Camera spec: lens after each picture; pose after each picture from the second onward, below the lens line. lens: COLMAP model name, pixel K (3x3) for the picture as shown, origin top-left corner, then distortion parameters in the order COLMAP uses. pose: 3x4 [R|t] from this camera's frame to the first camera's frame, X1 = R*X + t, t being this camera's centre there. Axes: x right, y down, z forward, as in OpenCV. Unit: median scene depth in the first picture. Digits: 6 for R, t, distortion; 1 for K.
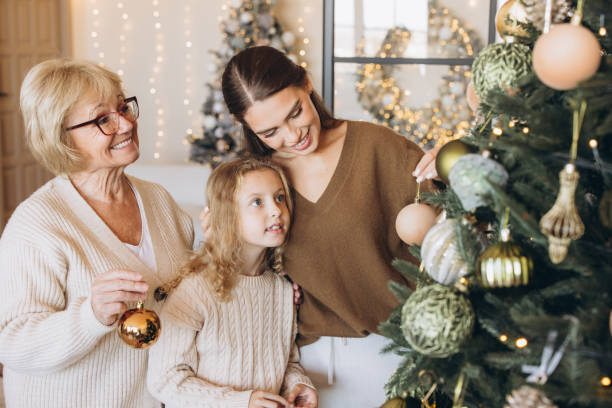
lens RADIAL K [[902.6, 0, 309.6], [0, 902.6, 194.6], [0, 0, 1]] dist [-0.000449, 0.000000]
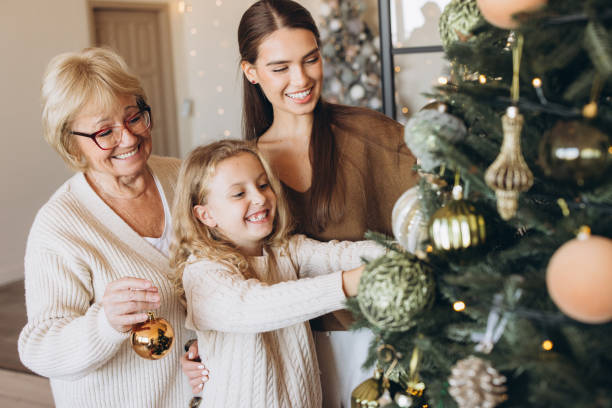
lens RADIAL K [[902.6, 0, 307.1], [0, 902.6, 199.5], [0, 0, 1]] dist [-0.000449, 0.000000]
pose [[0.988351, -0.044823, -0.145440, 0.178952], [0.042977, 0.998951, -0.015814, 0.053119], [0.145996, 0.009380, 0.989241, 0.069707]]
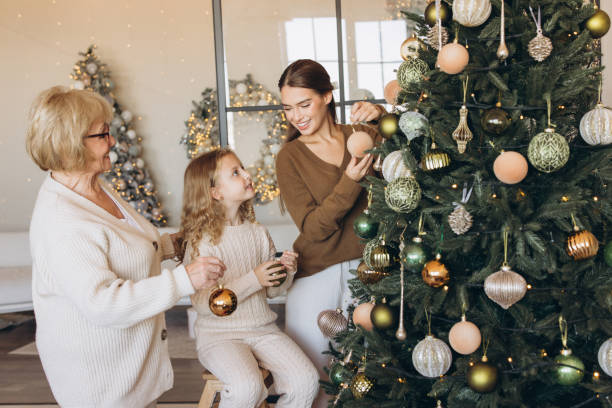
lens RADIAL K [[902.6, 0, 305.9], [0, 902.6, 203.0], [0, 0, 1]] dist [-0.000449, 0.000000]
pose [[0.965287, -0.073436, 0.250655, -0.522488], [0.096910, 0.991858, -0.082615, 0.281017], [-0.242548, 0.104039, 0.964545, -0.791704]]
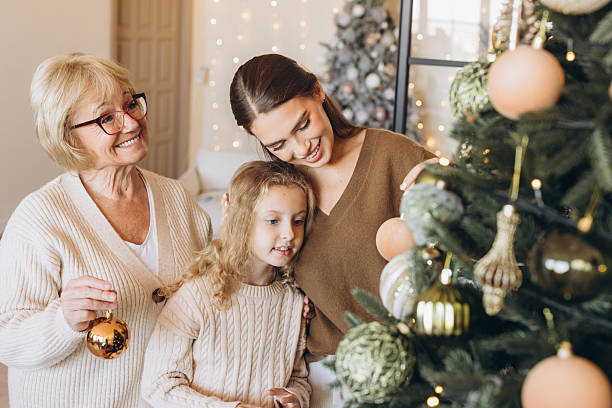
lens RADIAL K [[902.6, 0, 310.3], [0, 902.6, 192.3], [0, 0, 1]] dist [-0.000449, 0.000000]
pose [[0.986797, 0.065476, -0.148136, 0.189511], [-0.064272, 0.997849, 0.012907, -0.037964], [0.148662, -0.003216, 0.988883, 0.077890]]
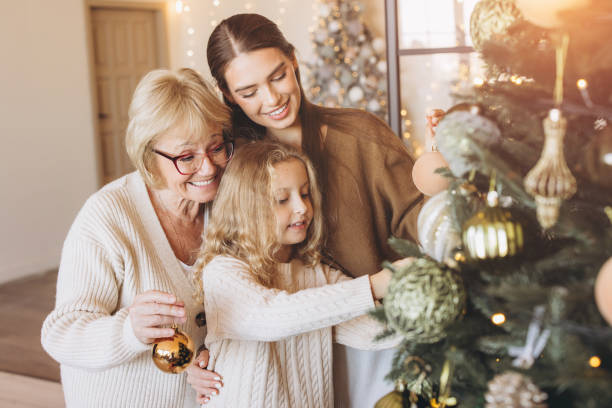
lens RADIAL K [[902.6, 0, 300.8], [0, 902.6, 203.3], [0, 0, 1]] dist [-0.000449, 0.000000]
pose [[0.989054, -0.034734, -0.143407, 0.142630], [0.033163, 0.999361, -0.013330, 0.048701], [0.143778, 0.008428, 0.989574, 0.102394]]
